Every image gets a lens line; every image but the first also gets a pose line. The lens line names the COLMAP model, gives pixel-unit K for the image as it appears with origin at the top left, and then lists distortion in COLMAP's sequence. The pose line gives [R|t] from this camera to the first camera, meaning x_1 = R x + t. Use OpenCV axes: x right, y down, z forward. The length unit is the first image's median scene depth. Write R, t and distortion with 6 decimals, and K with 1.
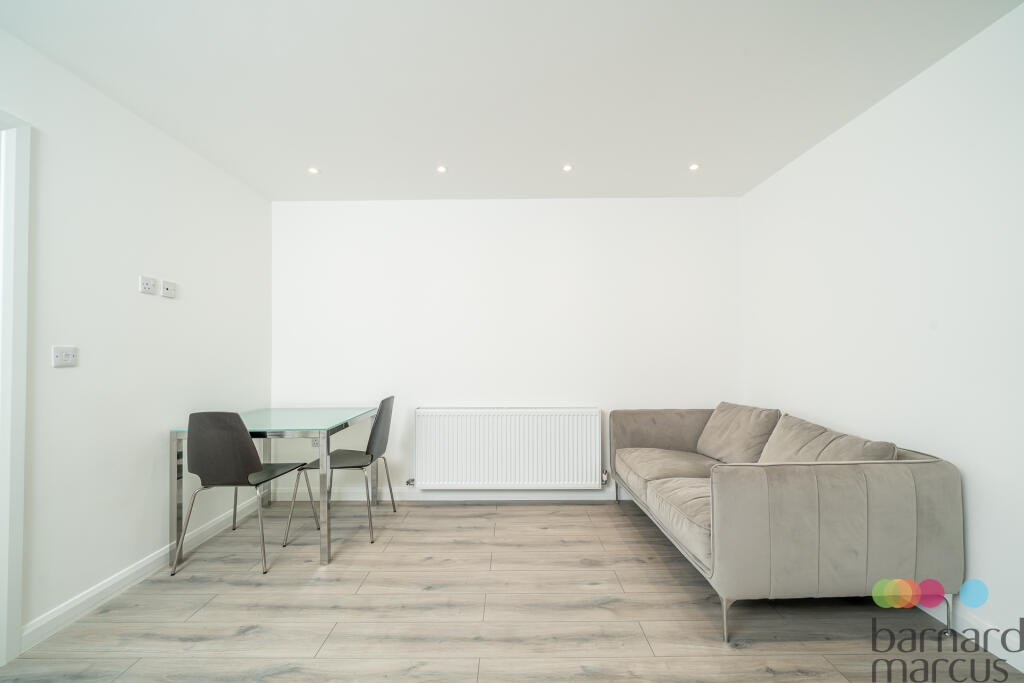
lens RADIAL K [[380.3, 0, 510.4], [0, 380.3, 359.1], [0, 0, 1]] dist [-0.000964, -0.000111]
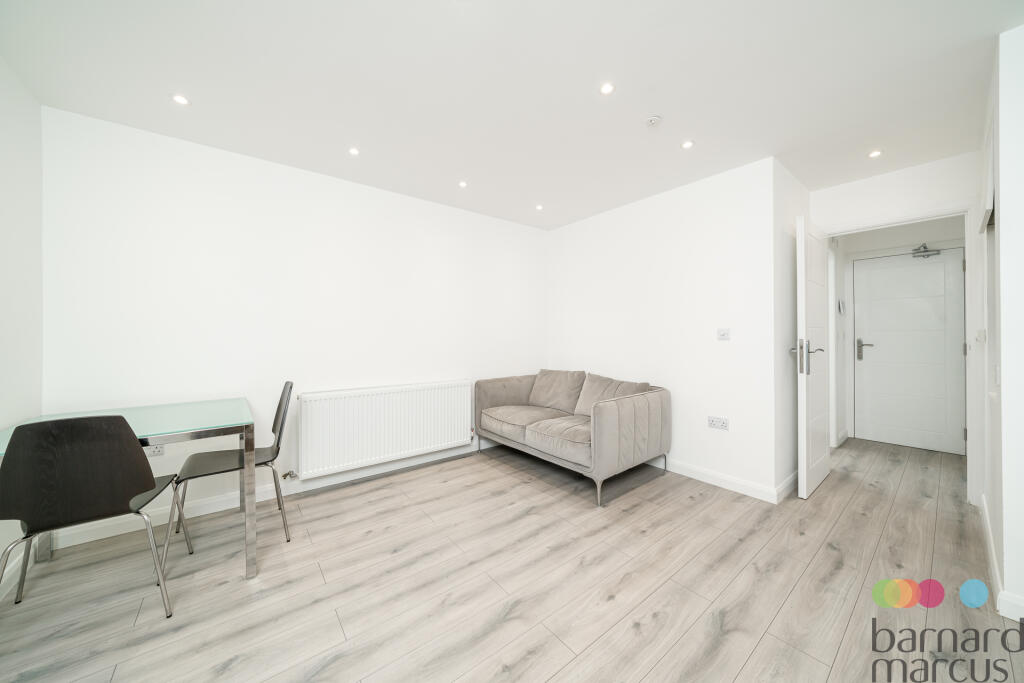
lens RADIAL K [[349.1, 0, 510.1], [0, 349.1, 345.5], [0, 0, 1]] dist [-0.001742, -0.000307]
pose [[0.786972, -0.010590, 0.616898, -0.517437], [0.001538, 0.999883, 0.015202, -0.000853], [-0.616986, -0.011015, 0.786897, 0.016362]]
